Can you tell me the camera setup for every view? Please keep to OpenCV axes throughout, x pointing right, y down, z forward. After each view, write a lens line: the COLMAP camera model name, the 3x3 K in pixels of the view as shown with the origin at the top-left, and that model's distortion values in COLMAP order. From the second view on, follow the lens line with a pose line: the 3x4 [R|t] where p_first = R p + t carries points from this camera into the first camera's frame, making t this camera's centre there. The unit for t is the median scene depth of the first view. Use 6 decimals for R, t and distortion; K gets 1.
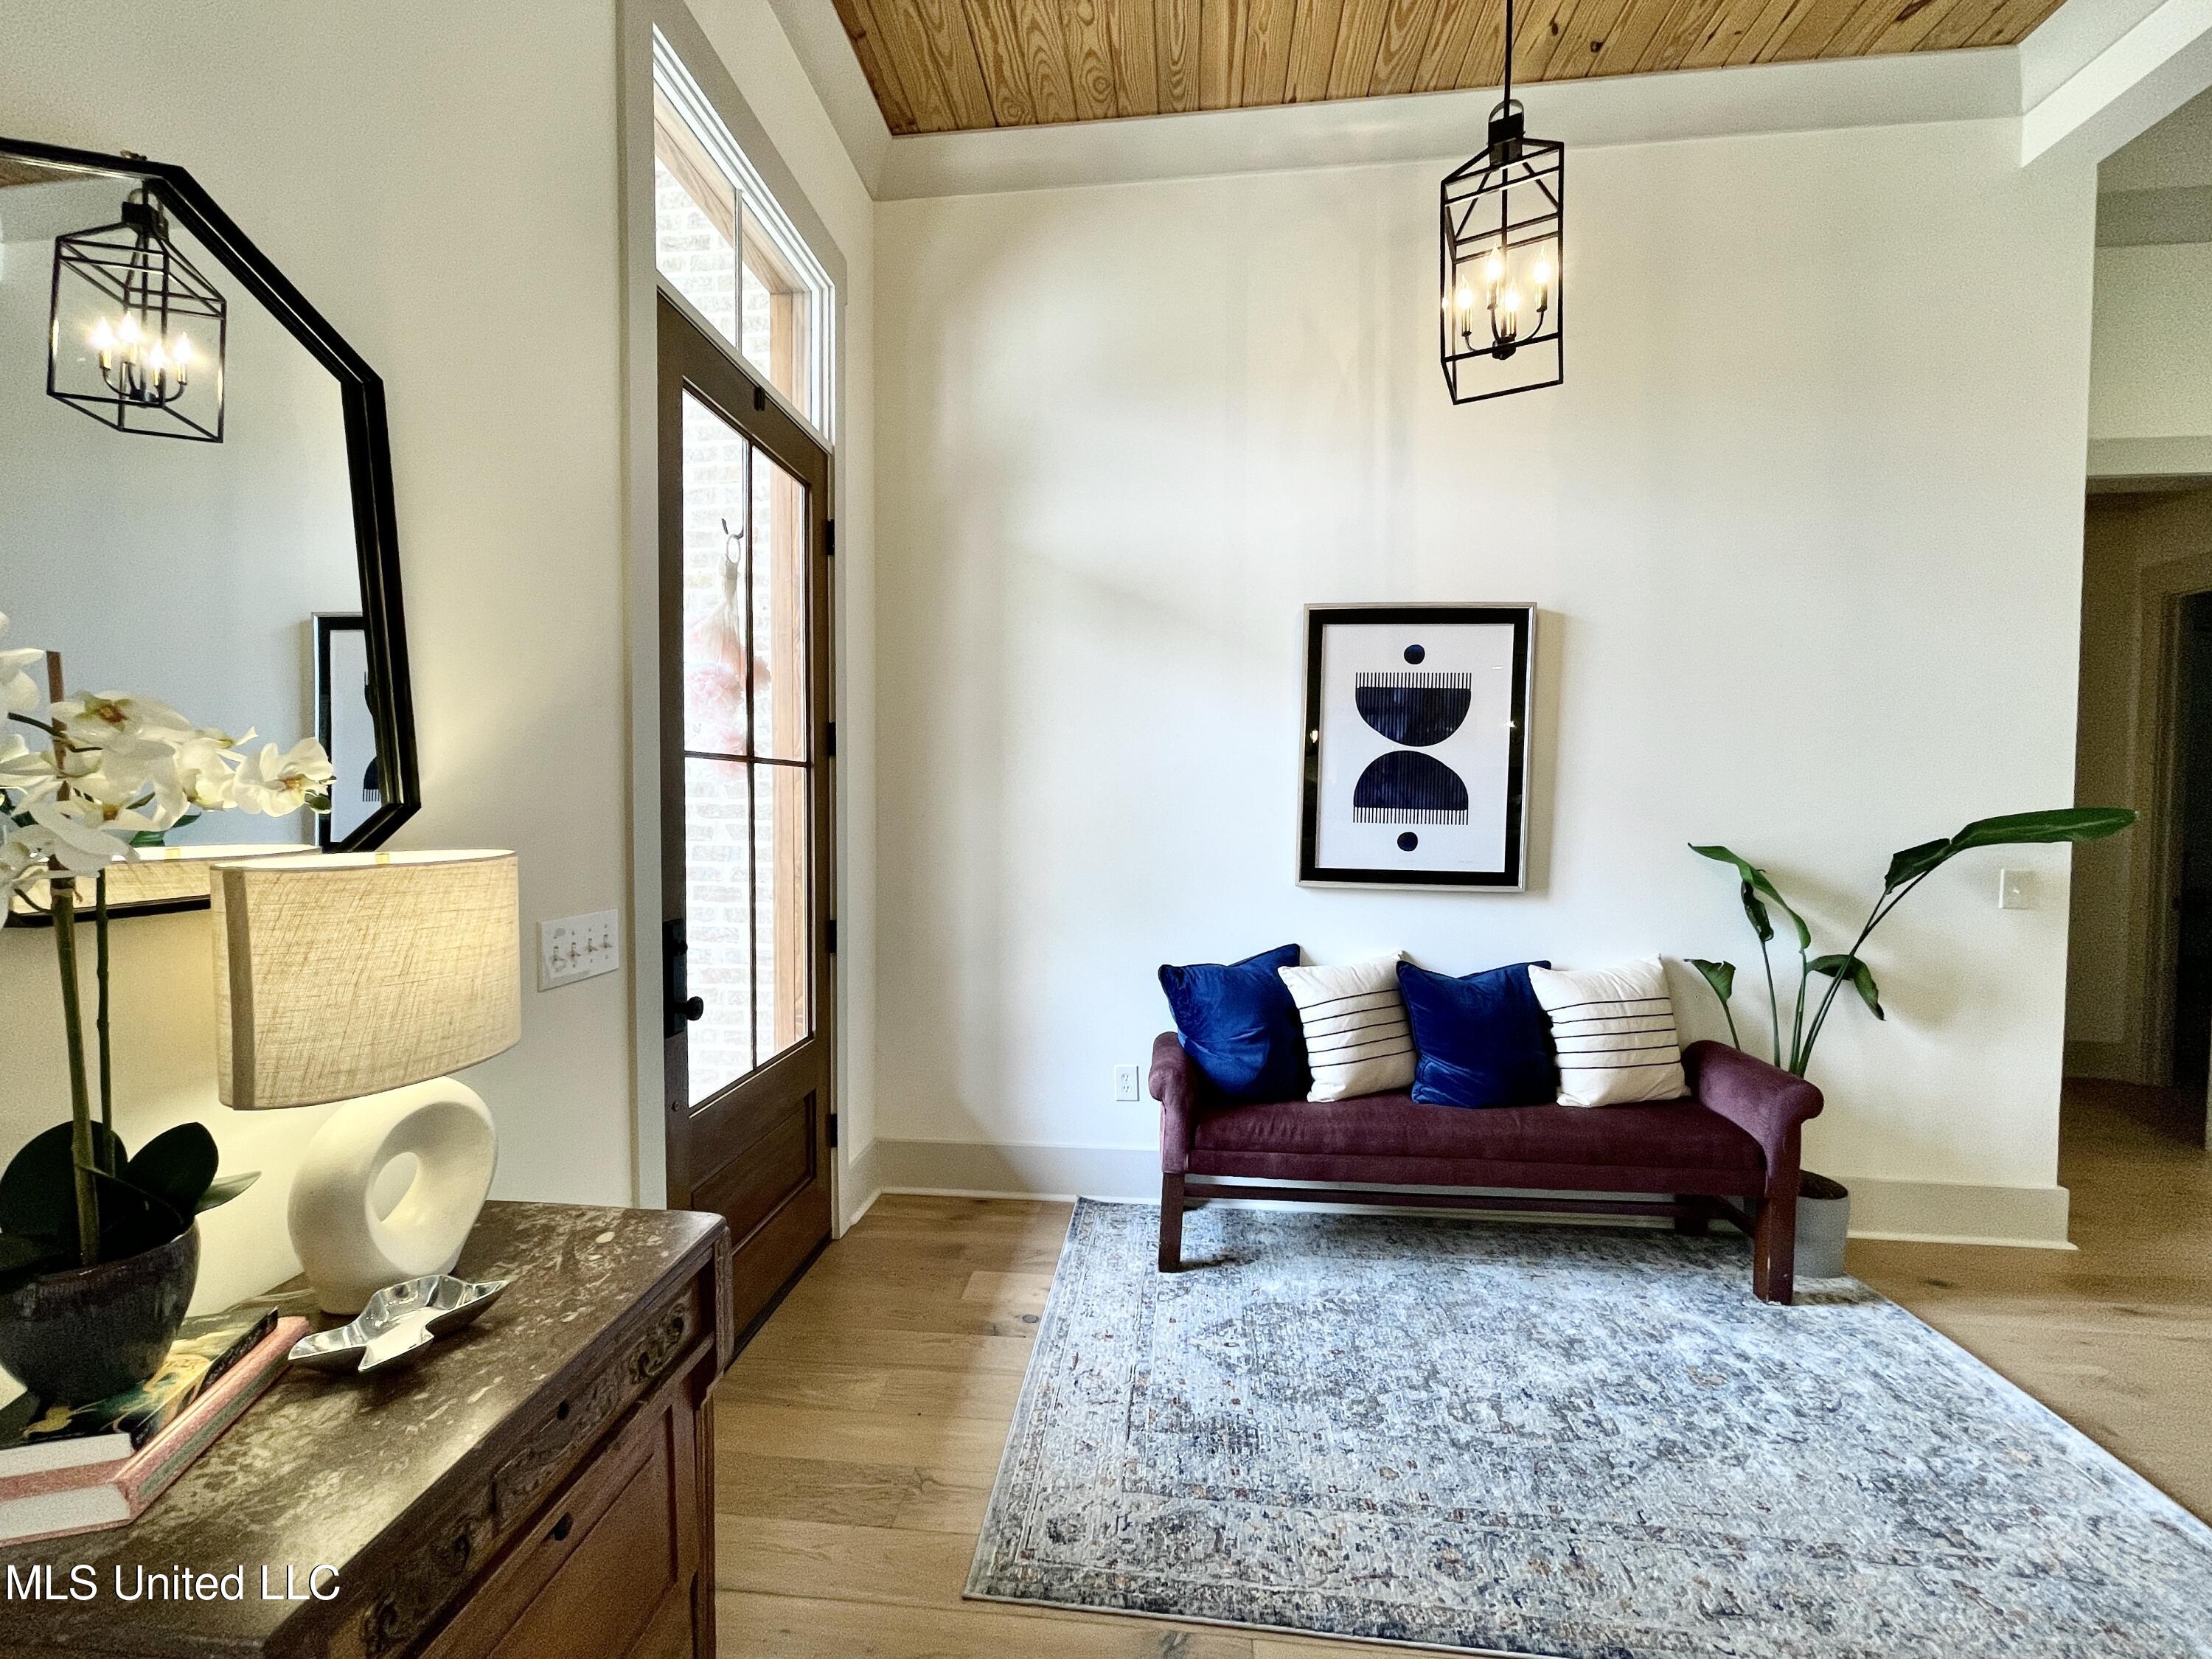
lens RADIAL K [[889.8, 0, 1093.0], [0, 889.8, 836.3], [0, 0, 1]] dist [-0.001361, 0.000470]
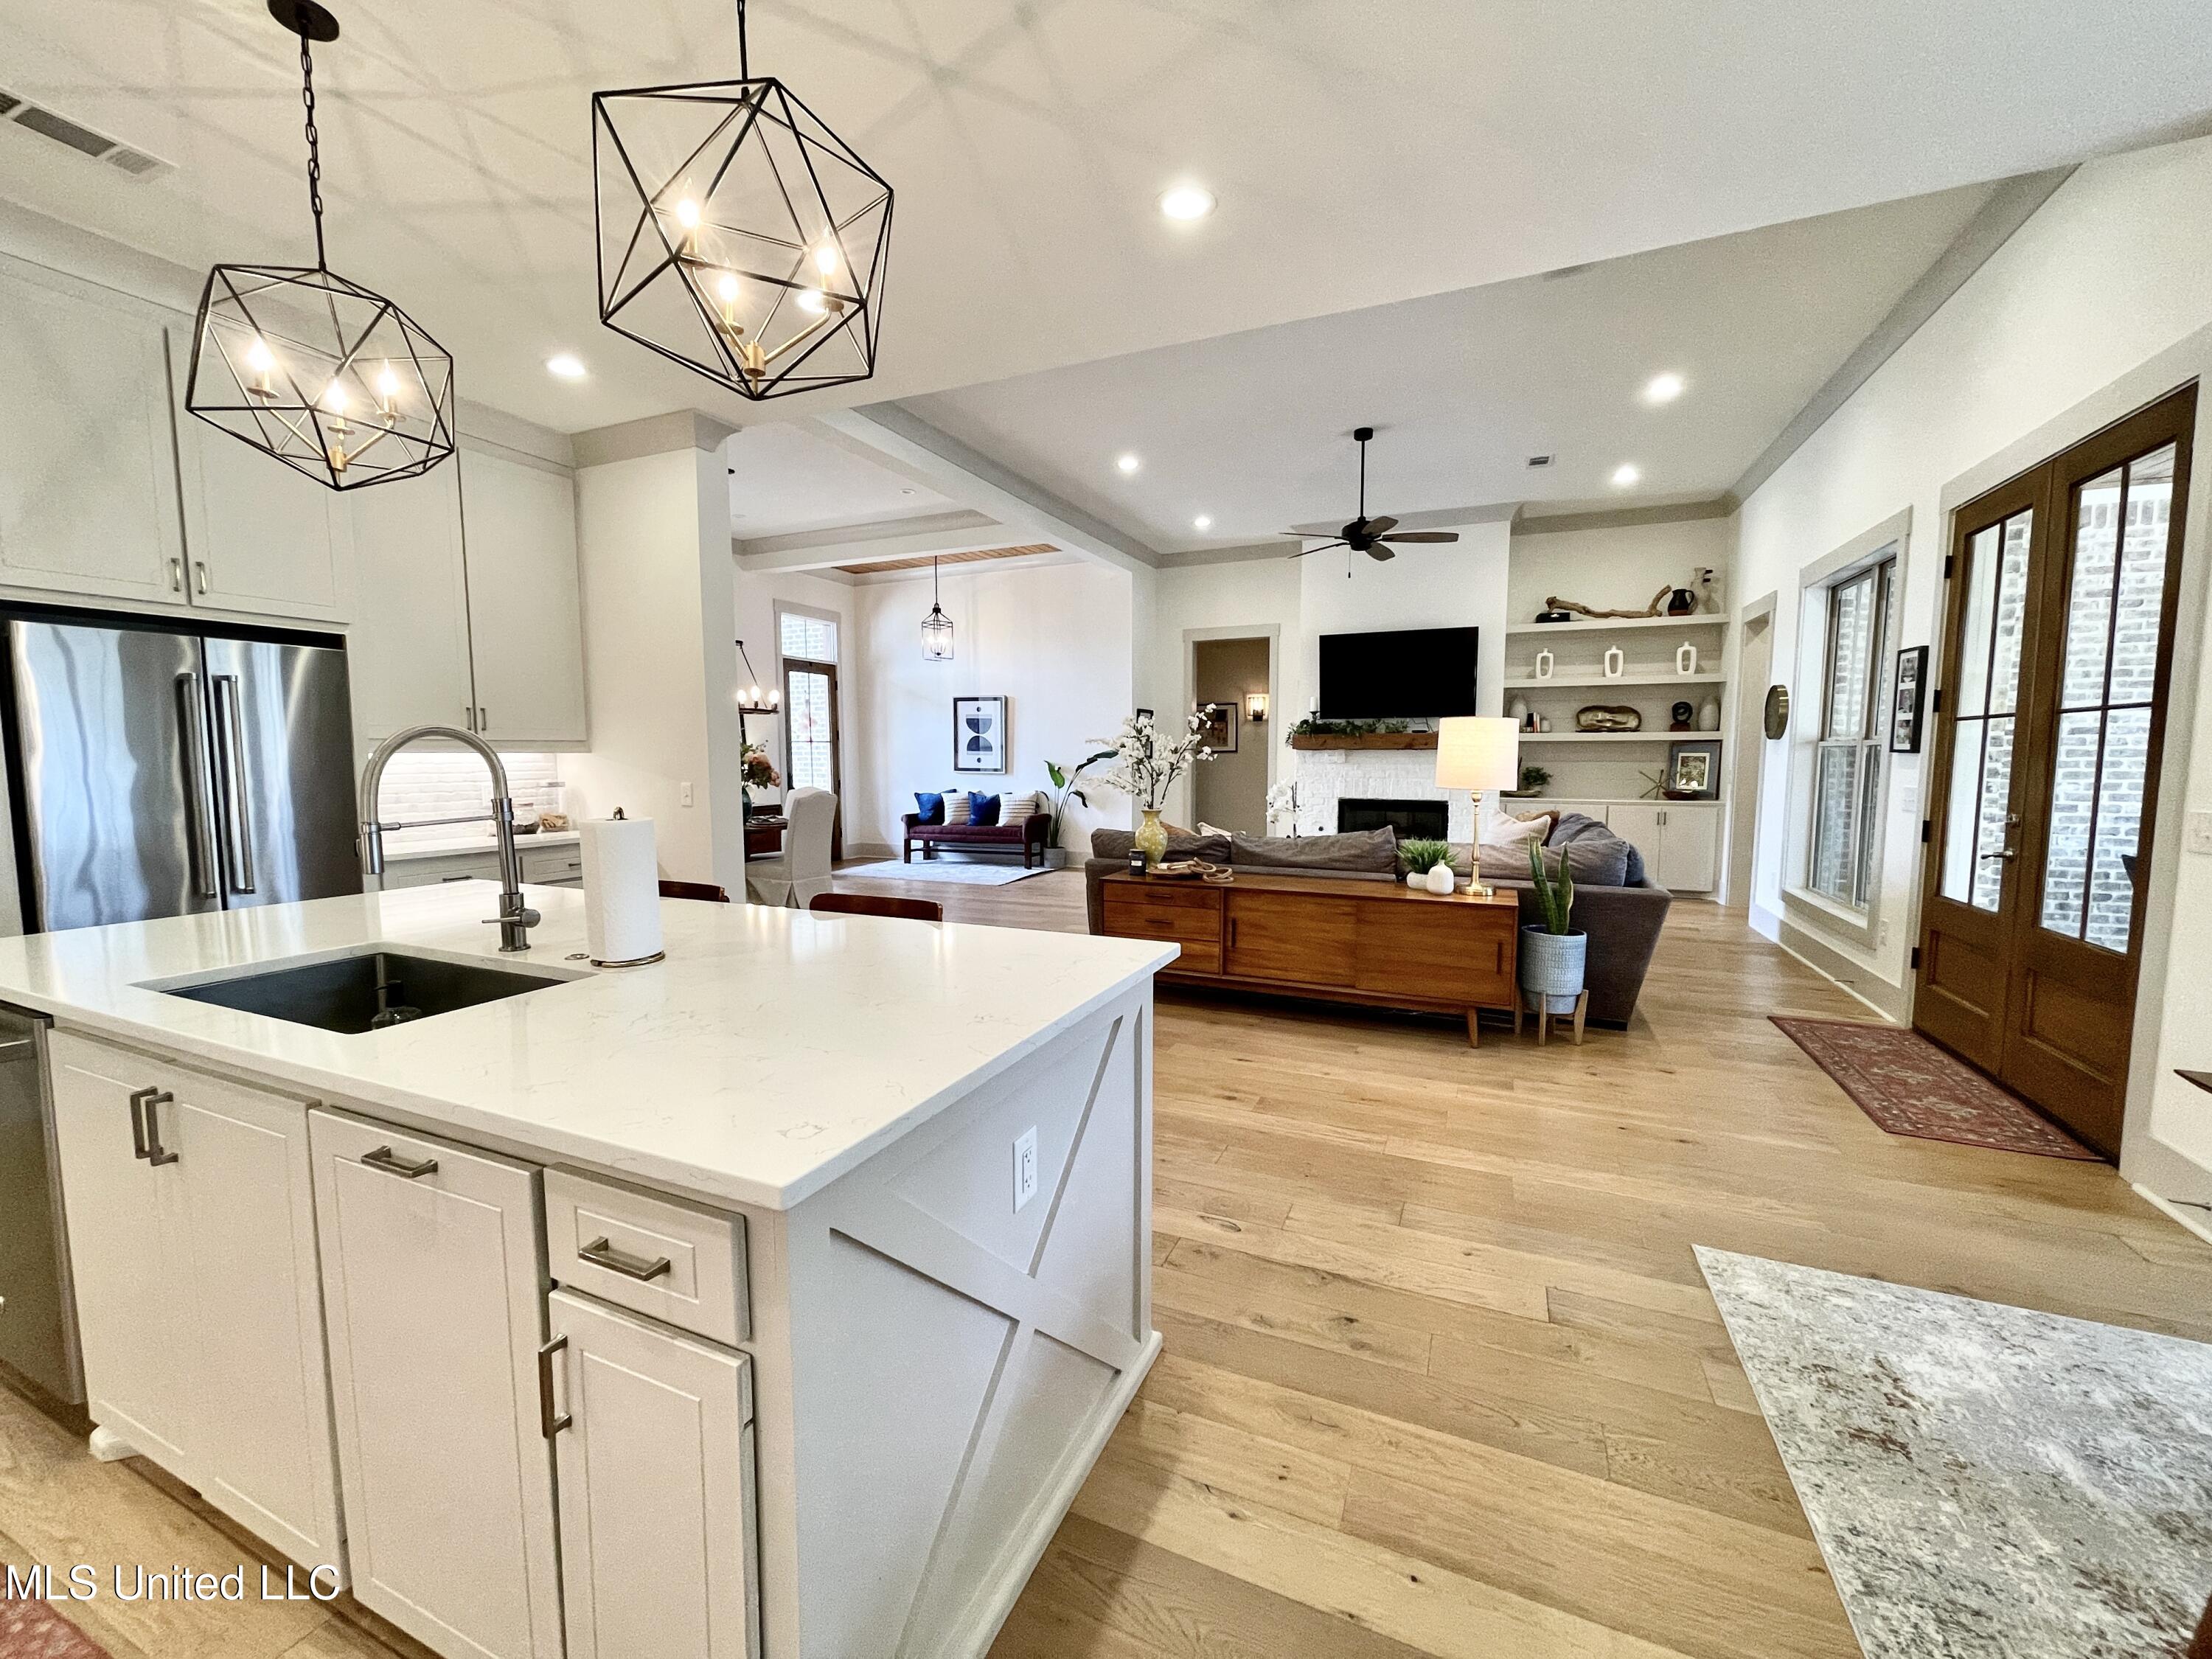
lens RADIAL K [[889.8, 0, 1093.0], [0, 889.8, 836.3], [0, 0, 1]] dist [-0.001361, 0.000470]
pose [[0.949829, 0.020213, -0.312114, 2.062561], [-0.002386, 0.998349, 0.057393, 0.113963], [0.312759, -0.053769, 0.948309, -2.485193]]
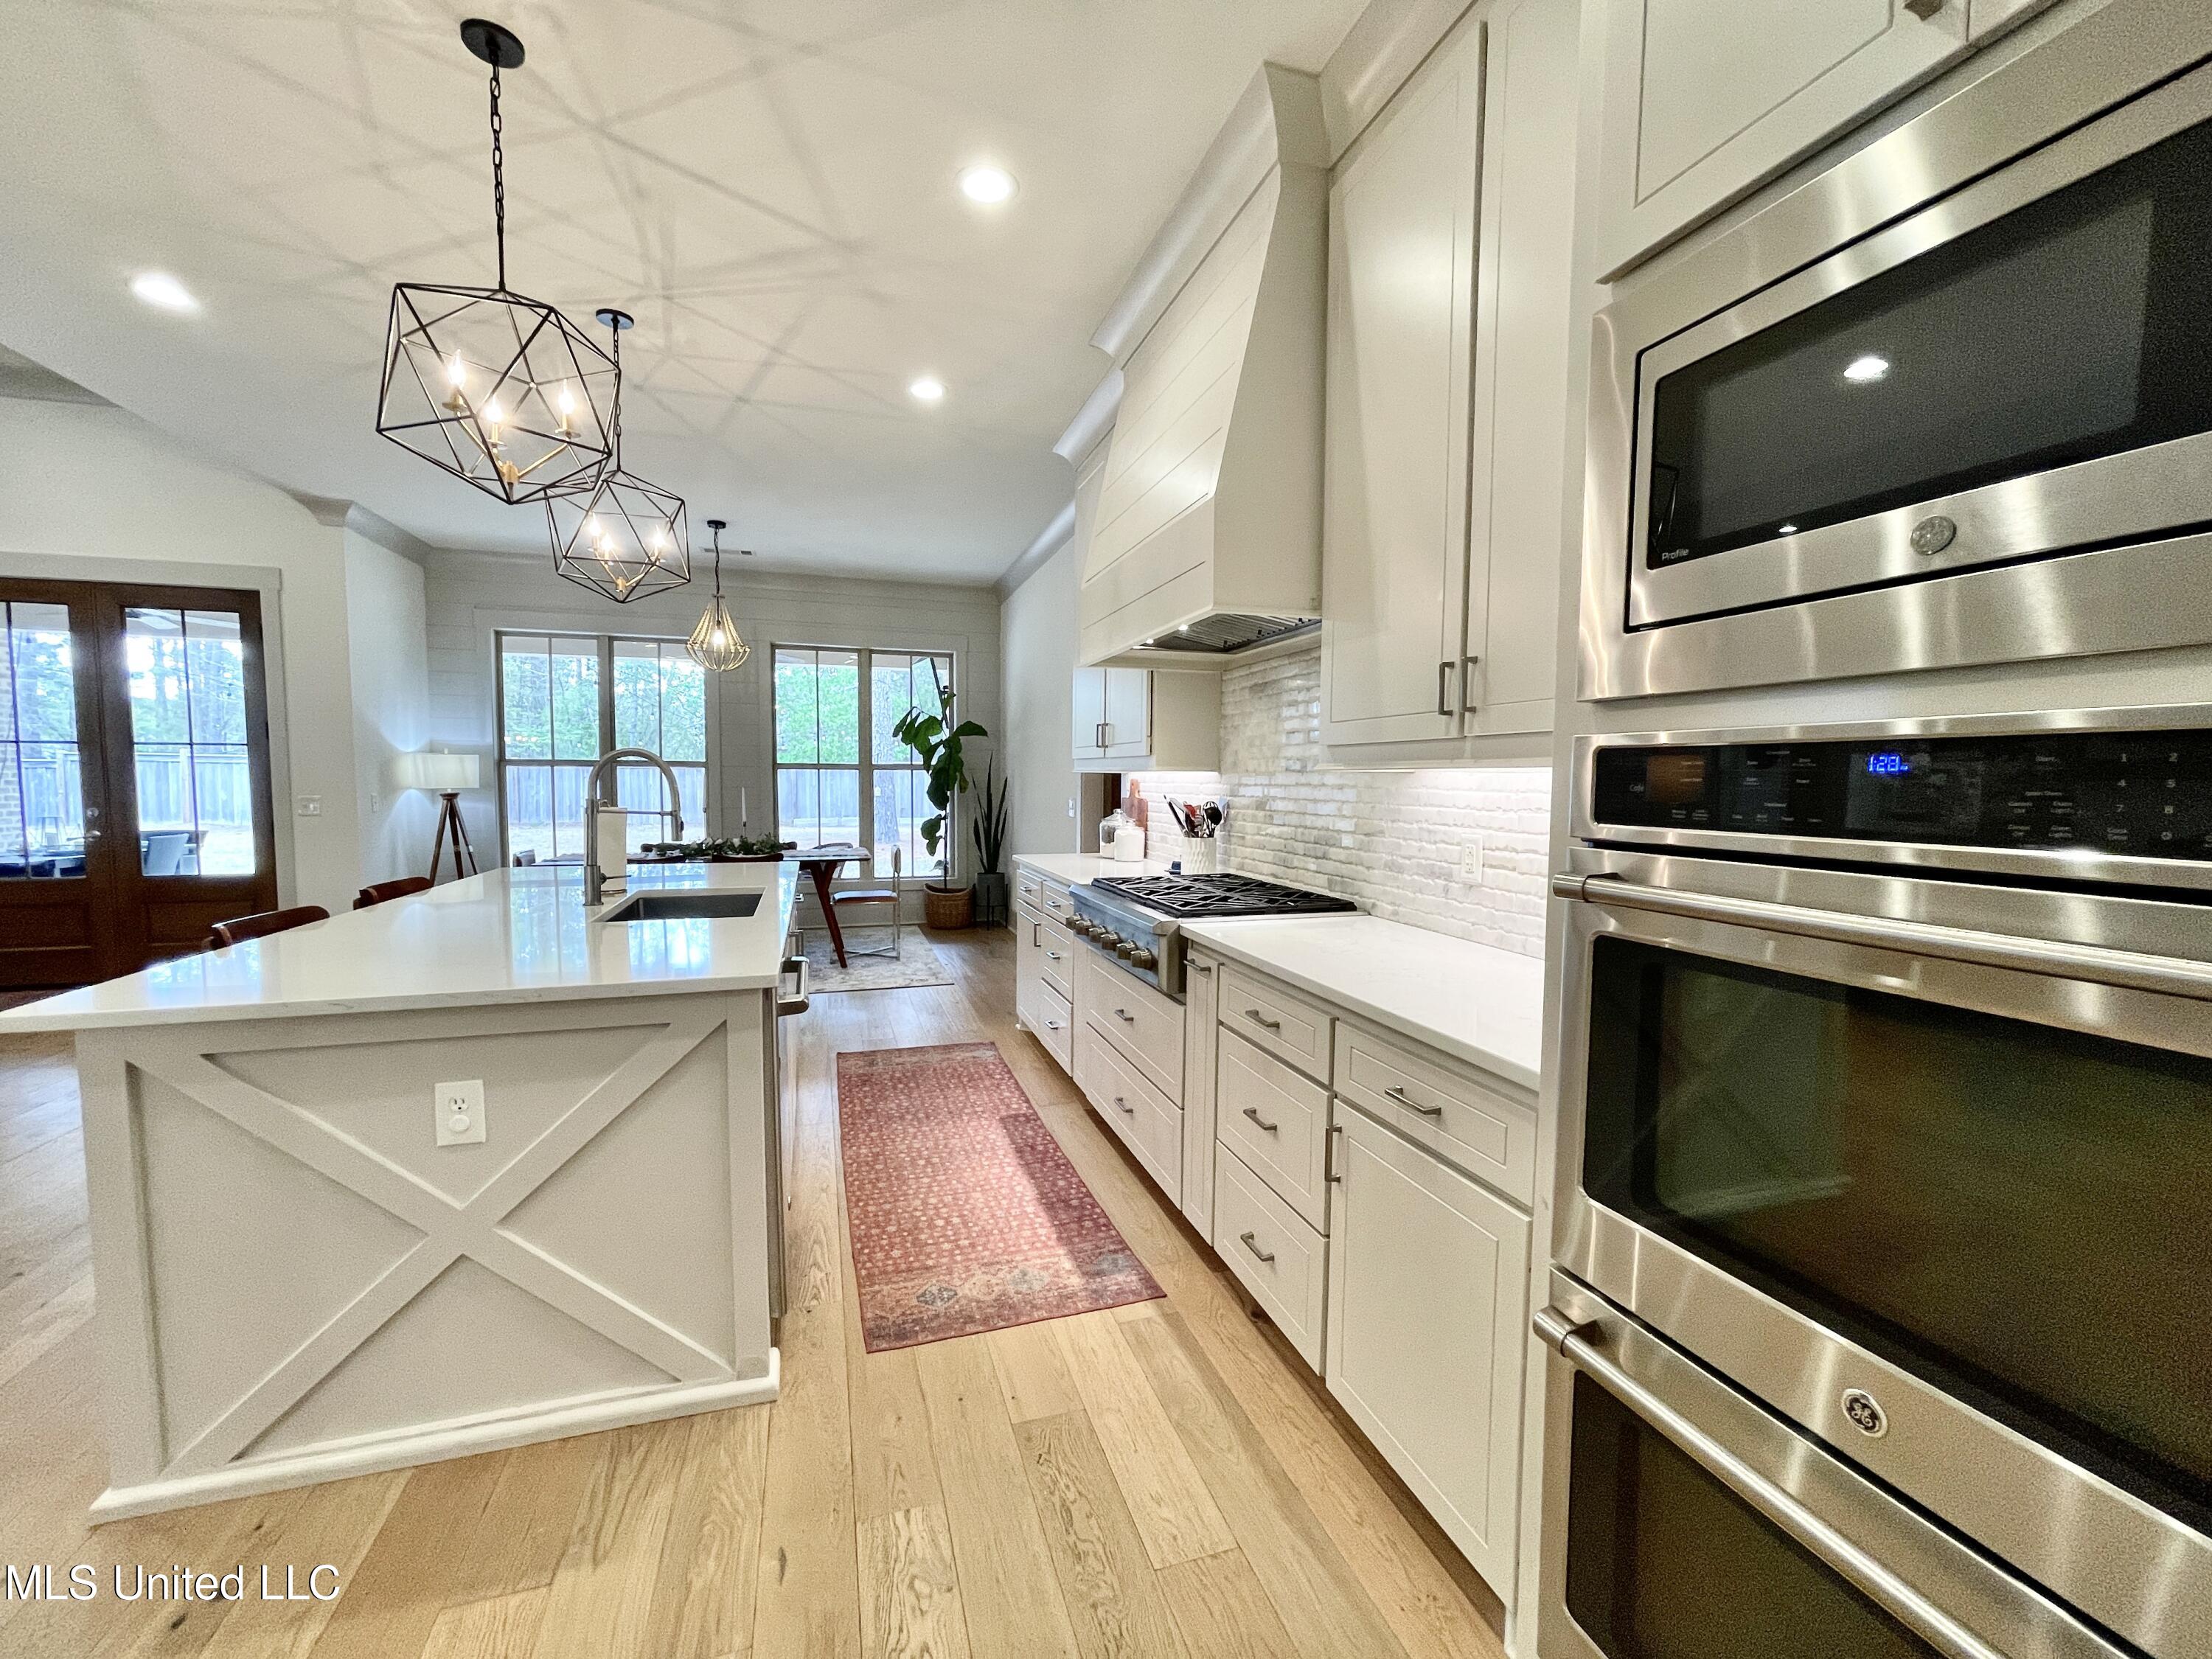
lens RADIAL K [[889.8, 0, 1093.0], [0, 889.8, 836.3], [0, 0, 1]] dist [-0.001361, 0.000470]
pose [[-0.394331, -0.069649, 0.916325, 0.290699], [0.022134, 0.996115, 0.085239, 0.095530], [-0.918702, 0.053895, -0.391257, -2.096849]]
